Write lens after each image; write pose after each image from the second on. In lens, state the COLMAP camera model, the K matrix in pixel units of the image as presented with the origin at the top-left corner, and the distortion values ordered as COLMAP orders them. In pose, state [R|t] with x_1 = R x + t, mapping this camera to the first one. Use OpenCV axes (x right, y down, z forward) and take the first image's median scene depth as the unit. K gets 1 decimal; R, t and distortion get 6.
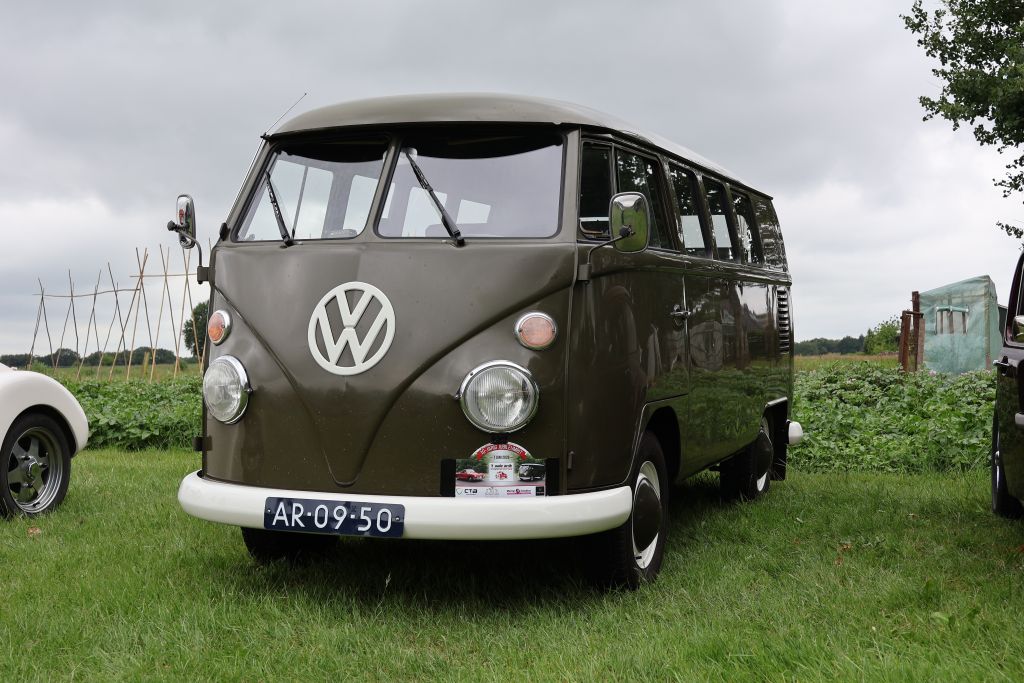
lens RADIAL K [[1387.9, 0, 512.0], [0, 1387.9, 341.5], [0, 0, 1]] dist [-0.007865, 0.007862]
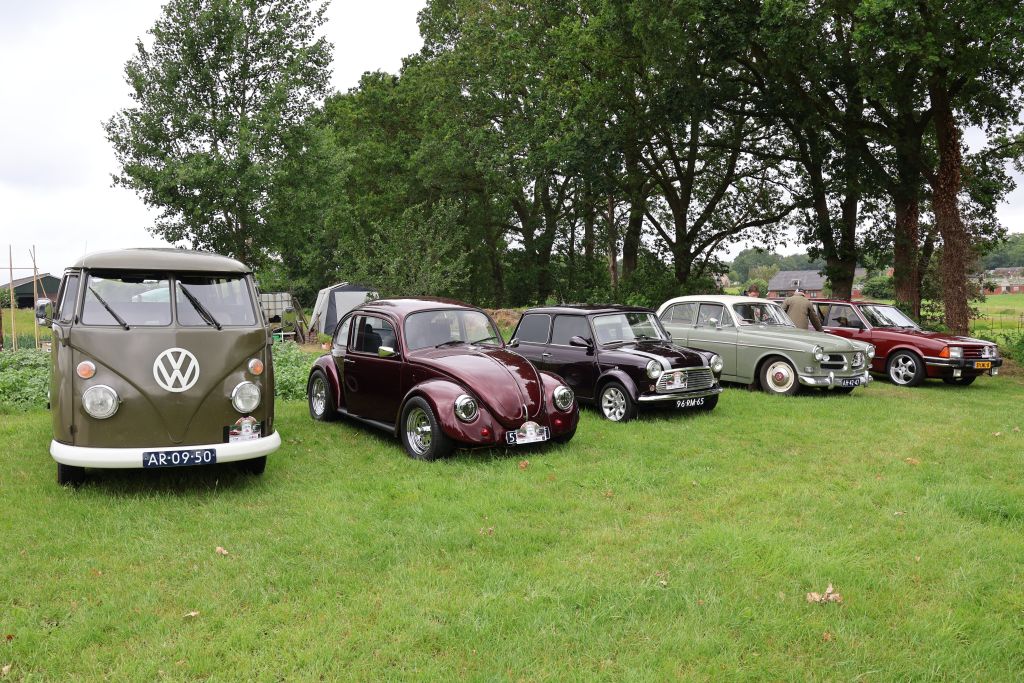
lens RADIAL K [[846.4, 0, 512.0], [0, 846.4, 341.5], [0, 0, 1]] dist [-0.164123, 0.131683]
pose [[0.651440, -0.032339, 0.758010, -0.757087], [-0.010400, 0.998617, 0.051542, -0.126783], [-0.758629, -0.041459, 0.650203, -0.227096]]
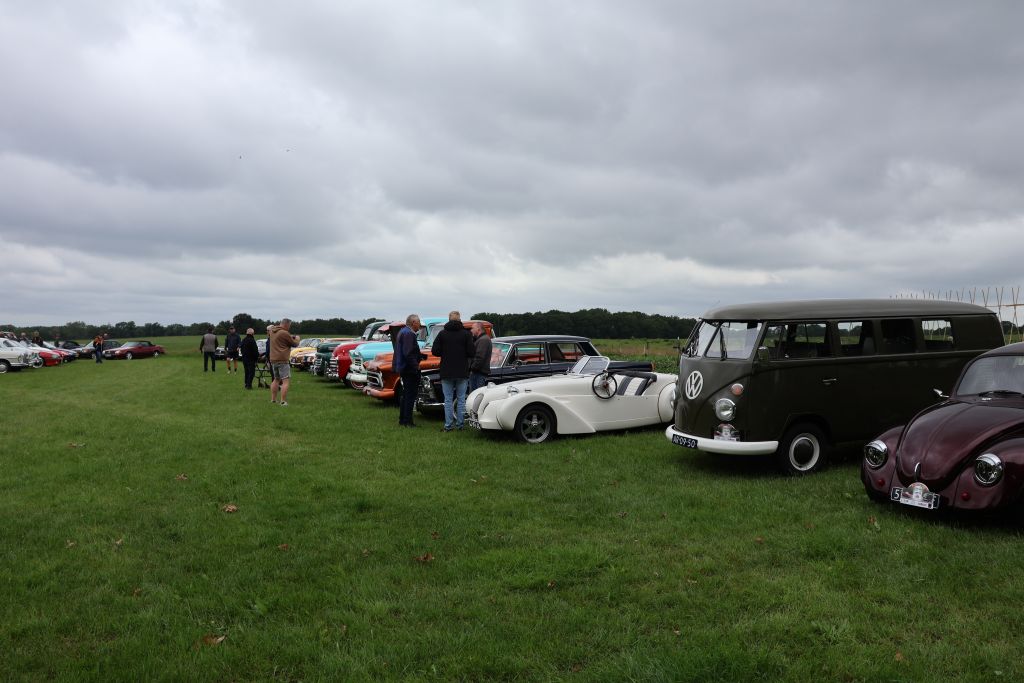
lens RADIAL K [[846.4, 0, 512.0], [0, 846.4, 341.5], [0, 0, 1]] dist [-0.164123, 0.131683]
pose [[0.646494, 0.010566, -0.762845, 1.133057], [0.018972, 0.999372, 0.029920, -0.182275], [0.762683, -0.033816, 0.645888, -0.613065]]
